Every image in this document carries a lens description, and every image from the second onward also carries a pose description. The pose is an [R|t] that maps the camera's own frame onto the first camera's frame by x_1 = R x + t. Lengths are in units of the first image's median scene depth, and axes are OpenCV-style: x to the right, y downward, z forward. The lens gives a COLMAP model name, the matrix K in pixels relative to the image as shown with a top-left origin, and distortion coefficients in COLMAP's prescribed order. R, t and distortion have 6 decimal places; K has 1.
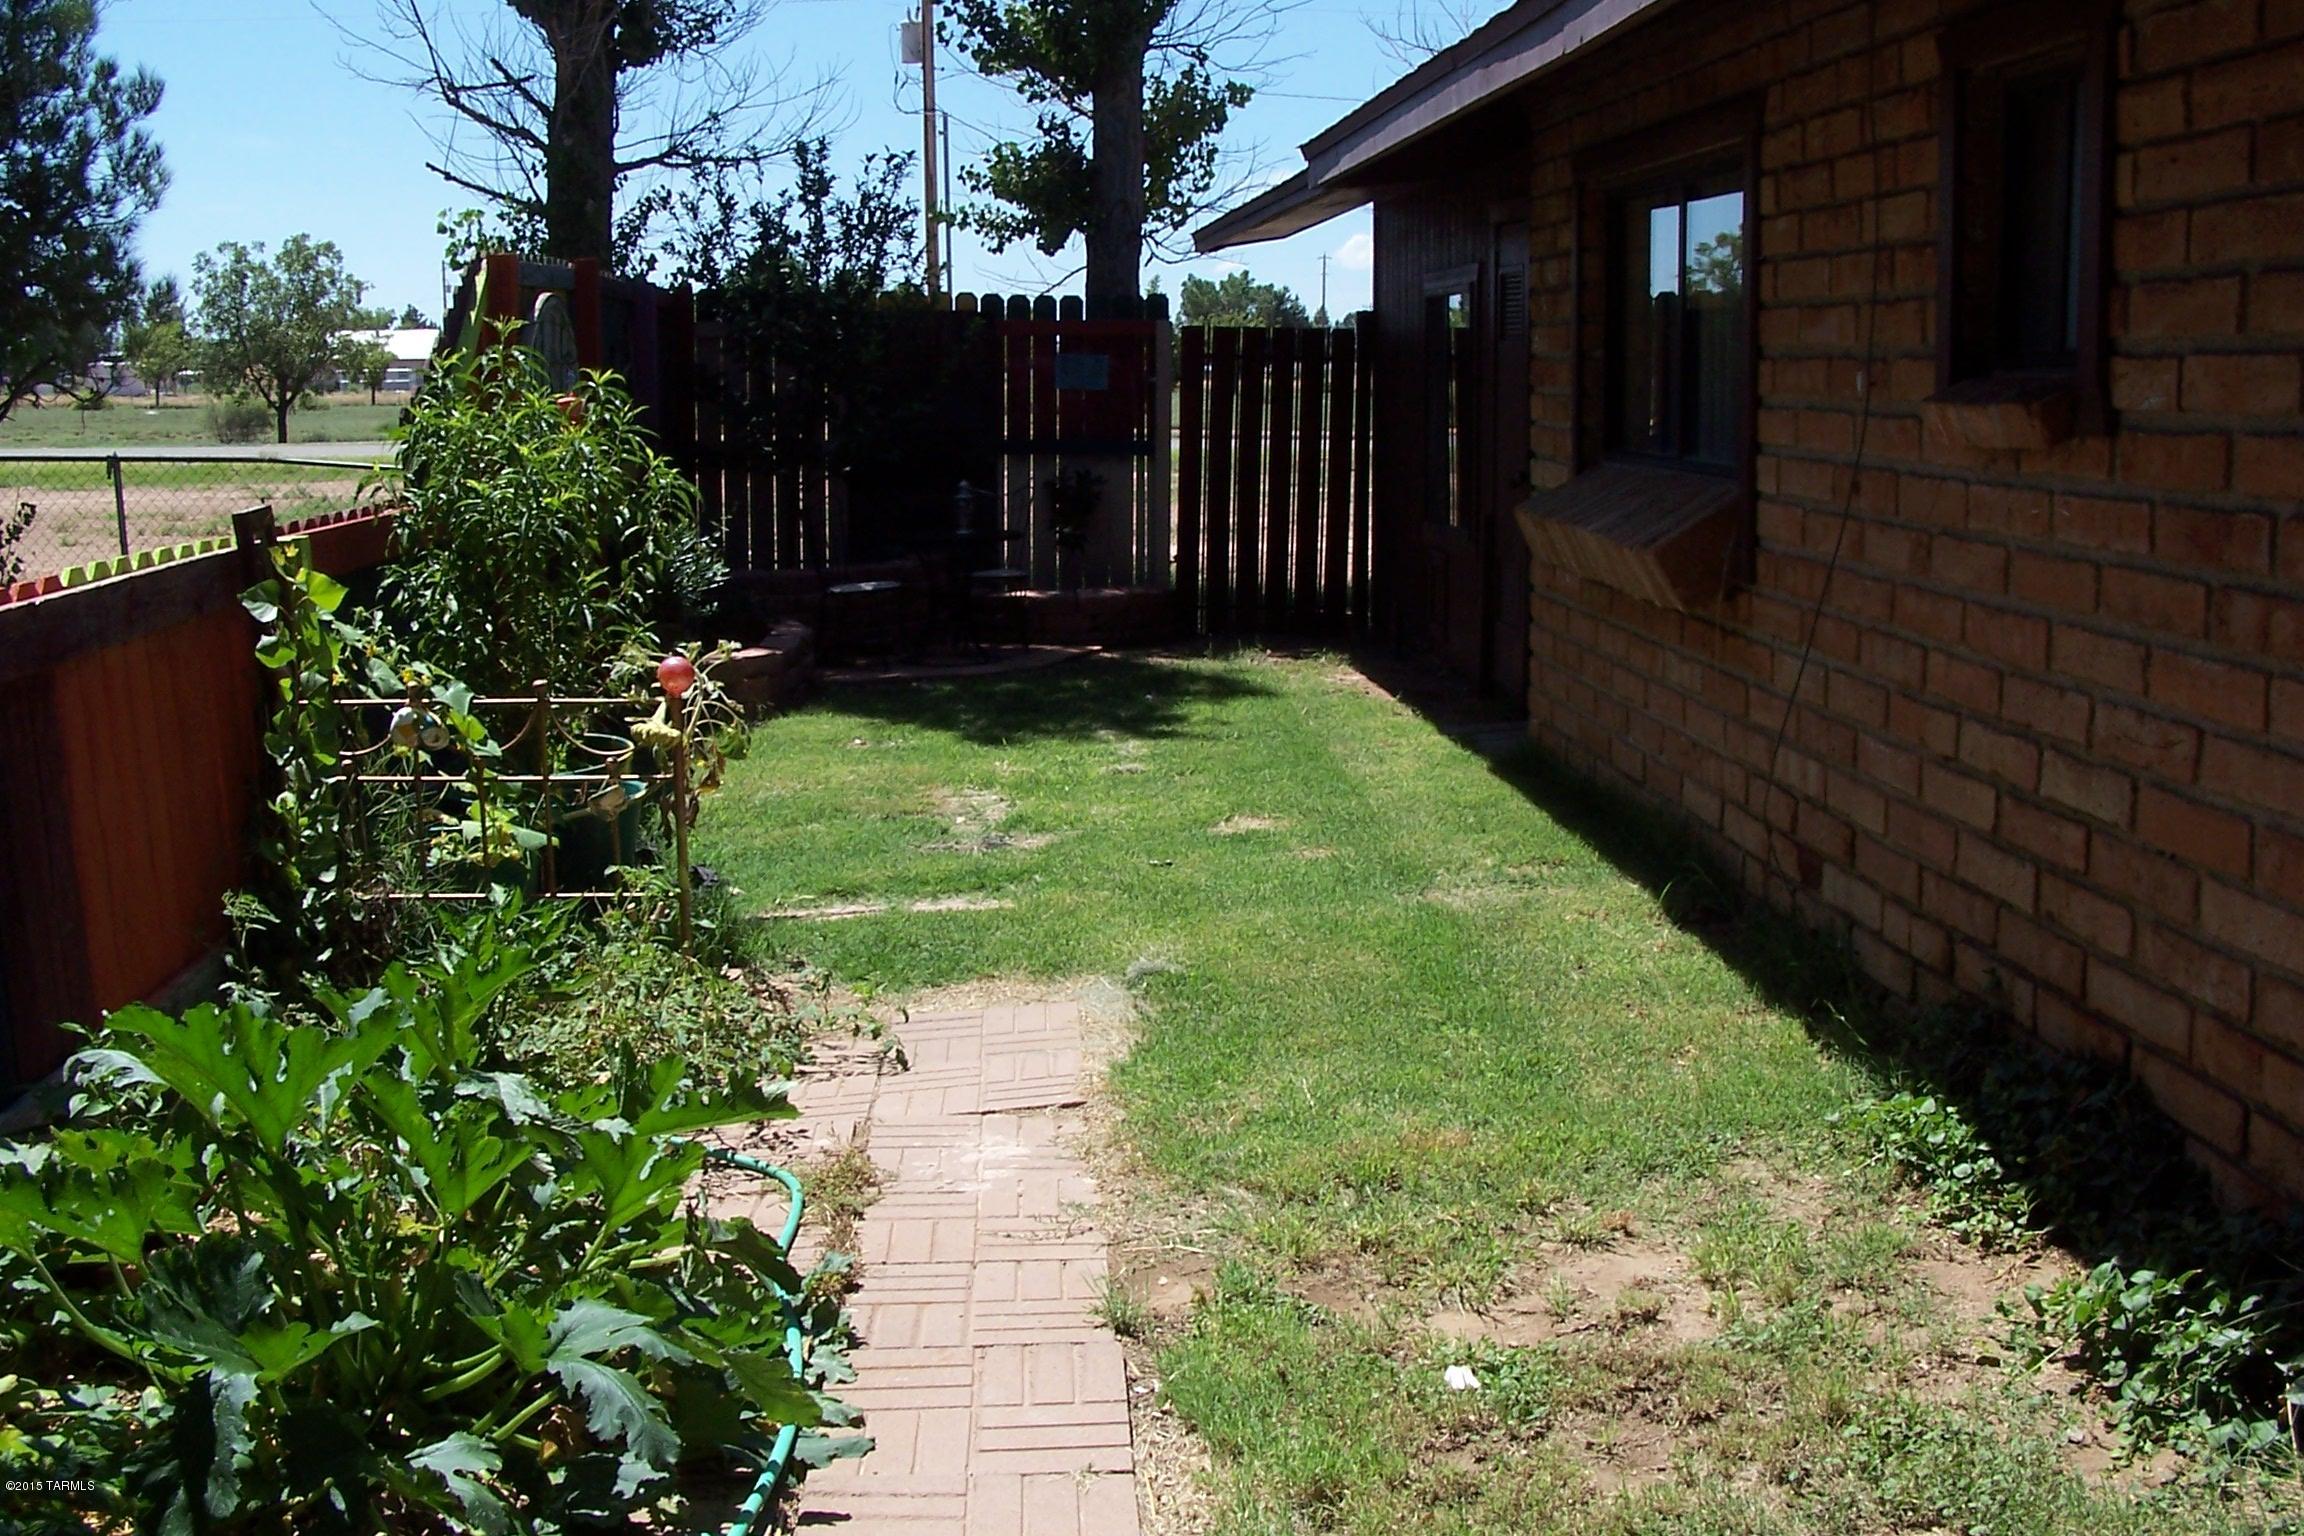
lens RADIAL K [[2656.4, 0, 1152.2], [0, 2656.4, 764.9], [0, 0, 1]] dist [-0.019581, 0.000000]
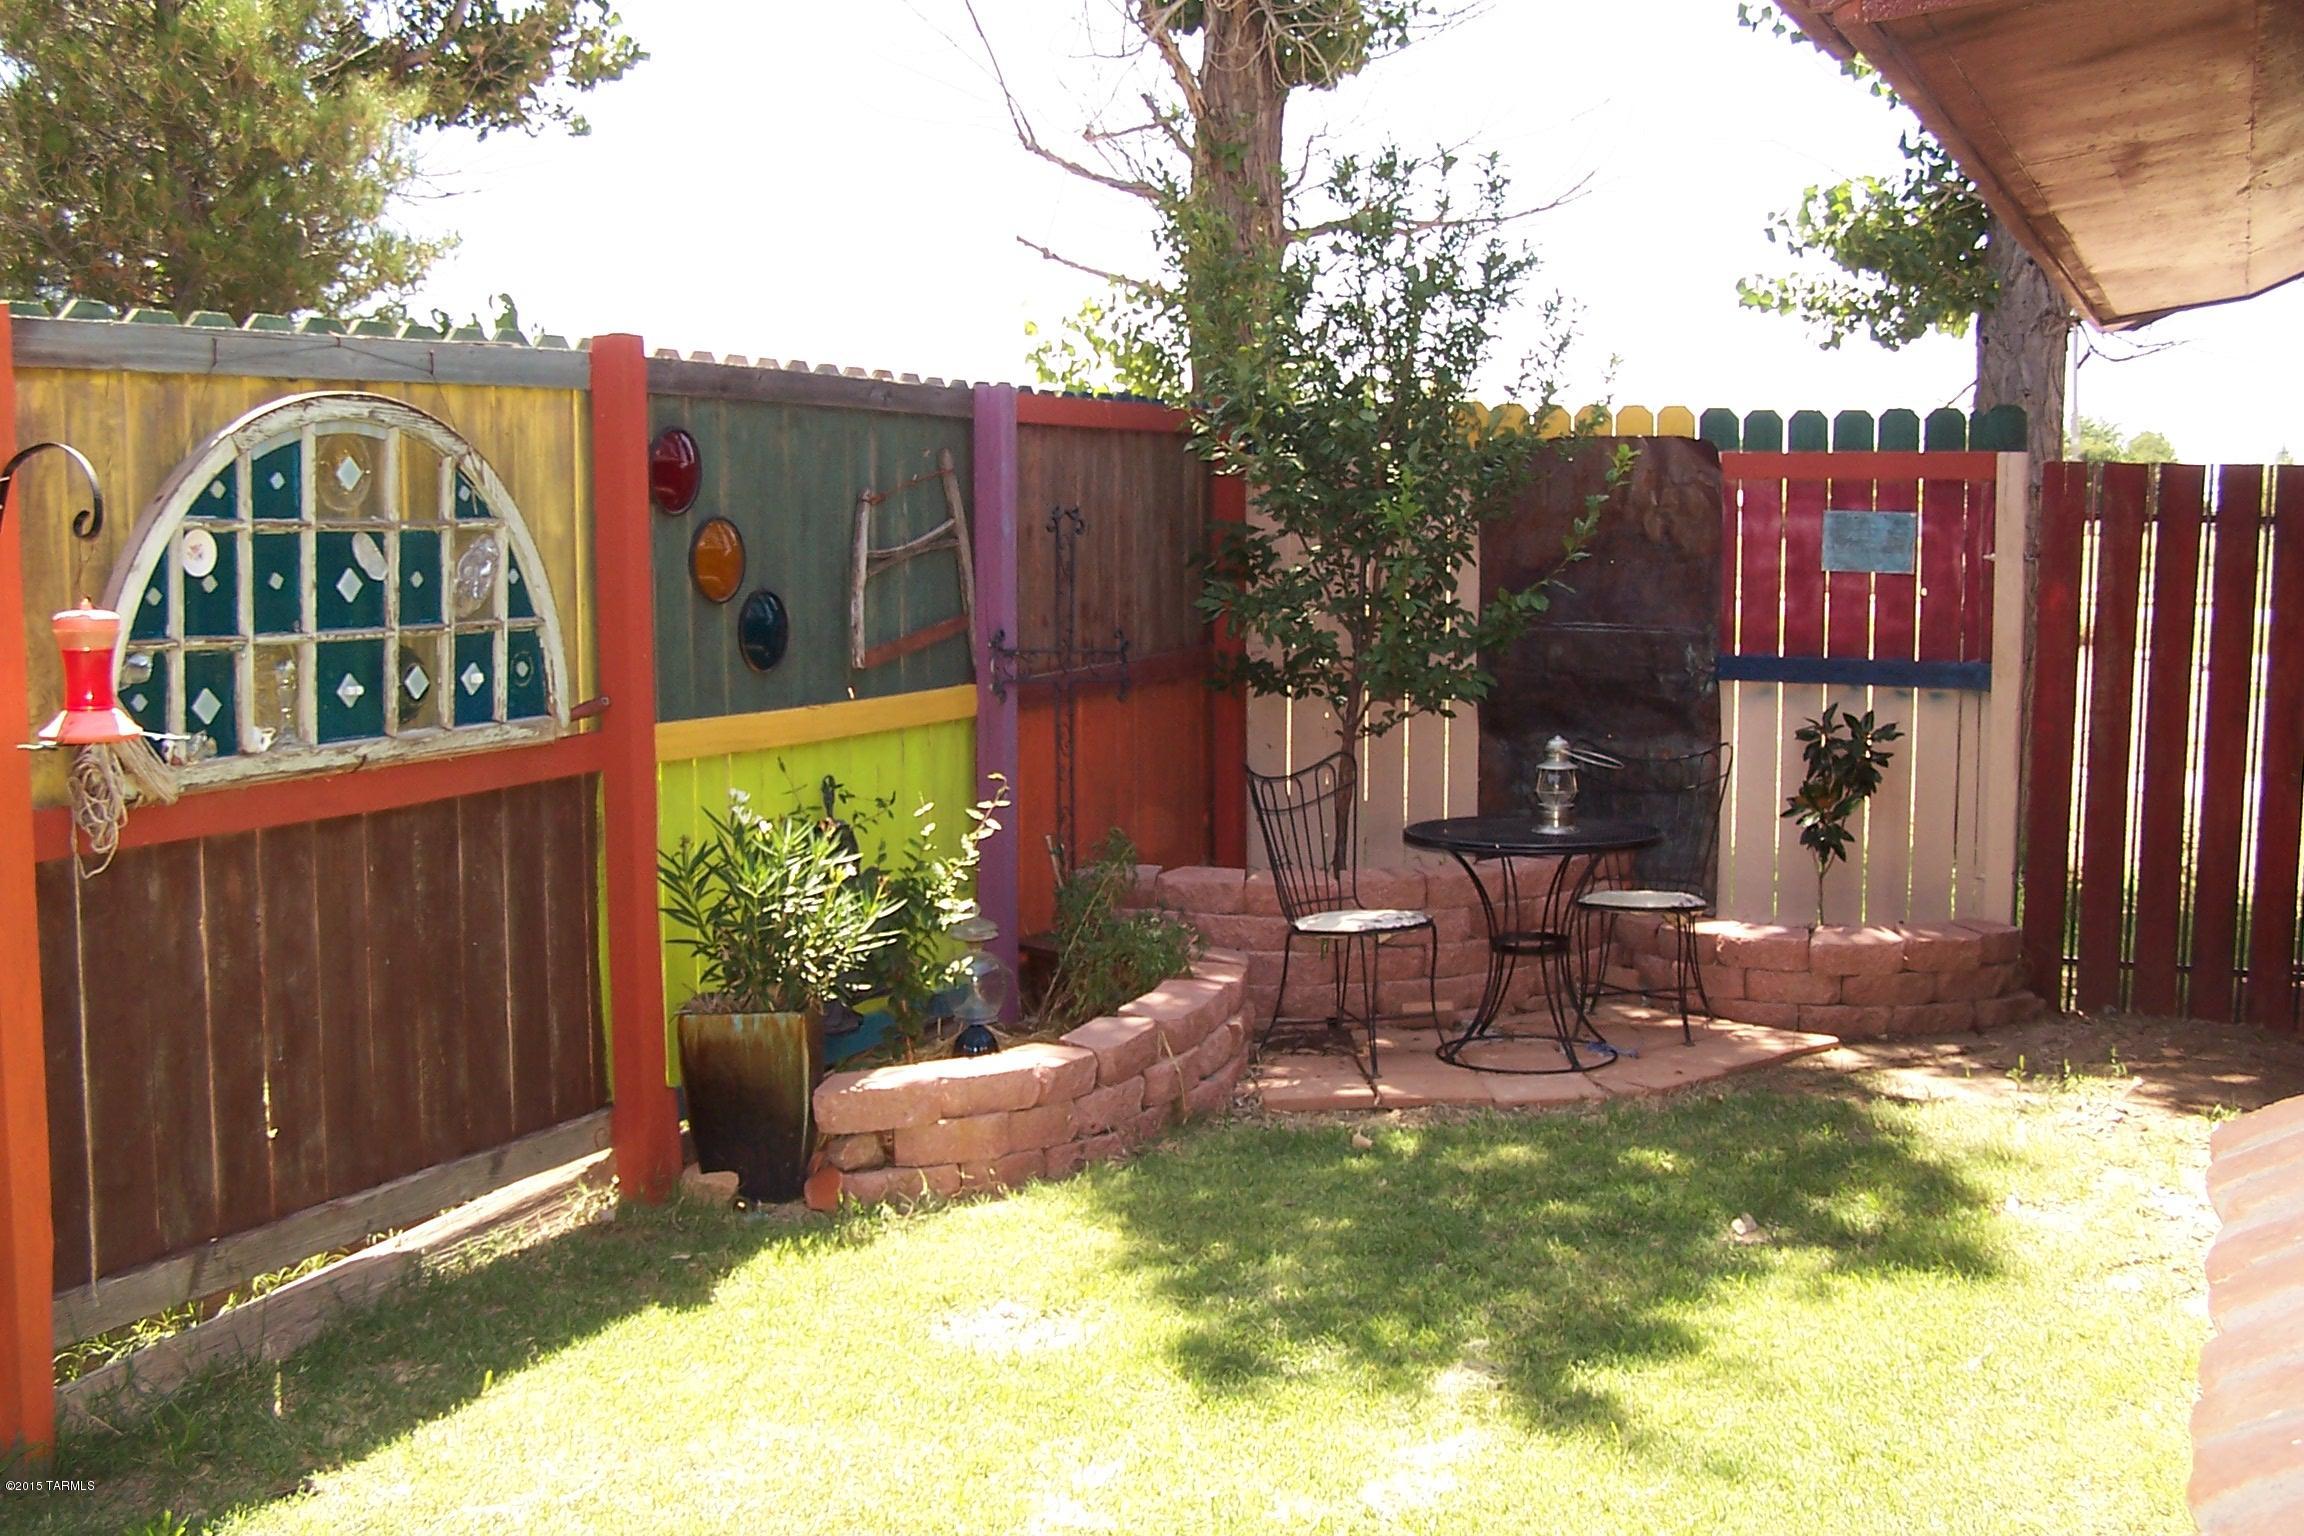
lens RADIAL K [[2656.4, 0, 1155.0], [0, 2656.4, 775.4], [0, 0, 1]] dist [-0.019581, 0.000000]
pose [[0.903310, 0.050434, -0.426013, 0.072025], [-0.071149, 0.996925, -0.032841, -0.060312], [0.423047, 0.059976, 0.904121, 0.372221]]
